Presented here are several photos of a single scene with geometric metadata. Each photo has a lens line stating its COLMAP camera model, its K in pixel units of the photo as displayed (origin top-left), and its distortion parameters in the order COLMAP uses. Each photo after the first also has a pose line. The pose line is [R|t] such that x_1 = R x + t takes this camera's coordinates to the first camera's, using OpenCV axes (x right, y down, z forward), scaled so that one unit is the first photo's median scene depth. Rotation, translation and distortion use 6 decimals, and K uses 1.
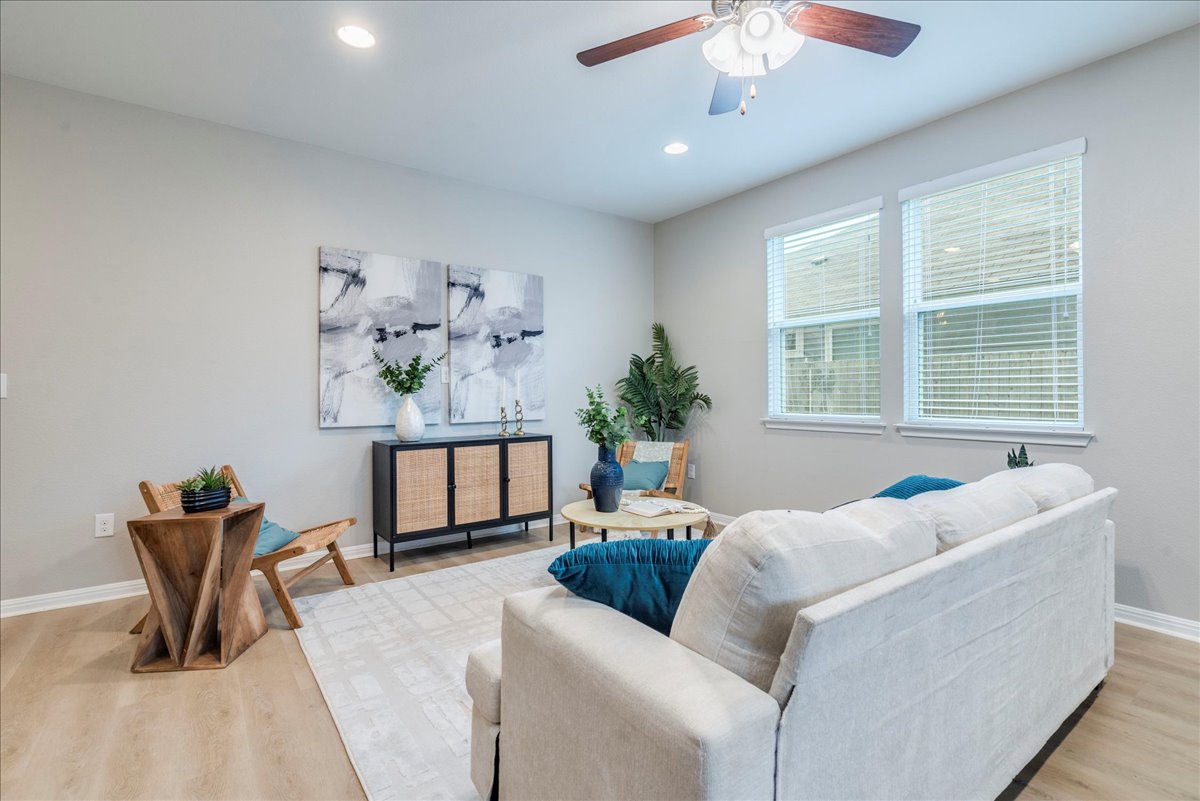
lens RADIAL K [[555.5, 0, 607.3], [0, 555.5, 394.4], [0, 0, 1]] dist [-0.005184, -0.000672]
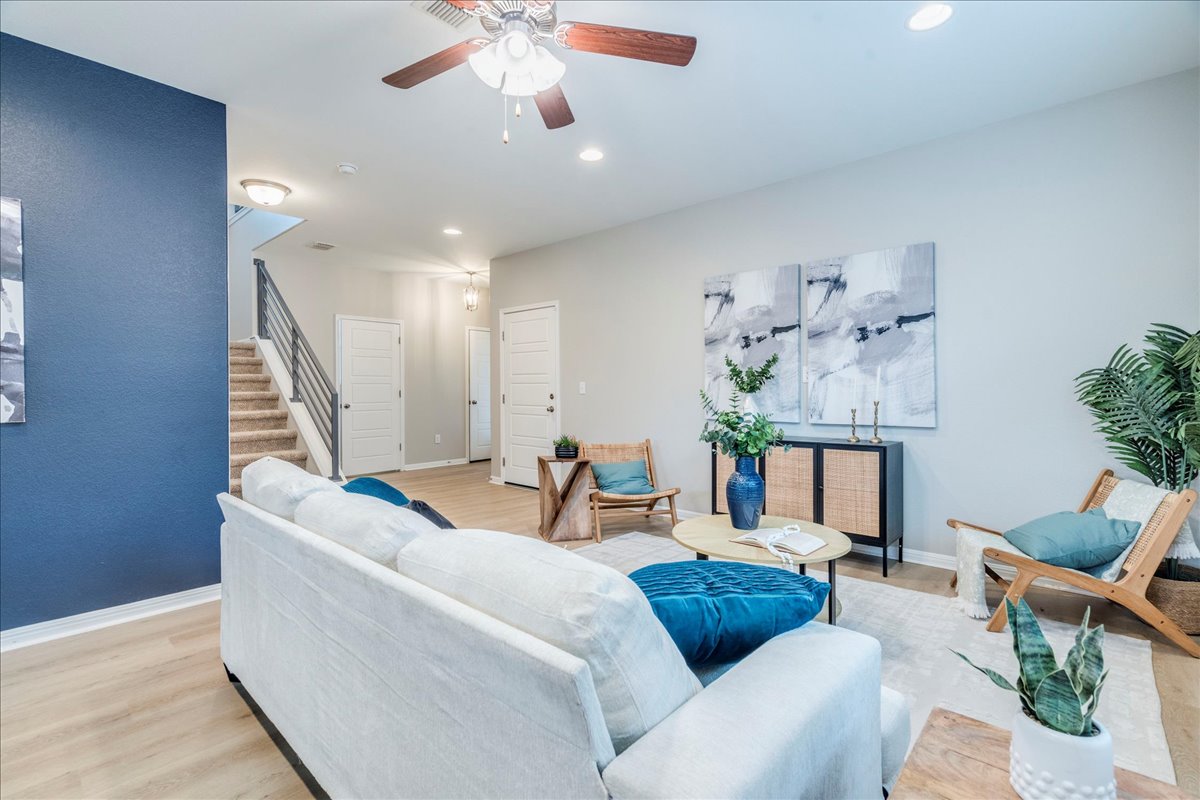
lens RADIAL K [[555.5, 0, 608.2], [0, 555.5, 396.6], [0, 0, 1]] dist [-0.005184, -0.000672]
pose [[0.195788, 0.011204, -0.980582, 0.596507], [-0.003672, 0.999936, 0.010692, -0.004568], [0.980639, 0.001507, 0.195817, 0.440277]]
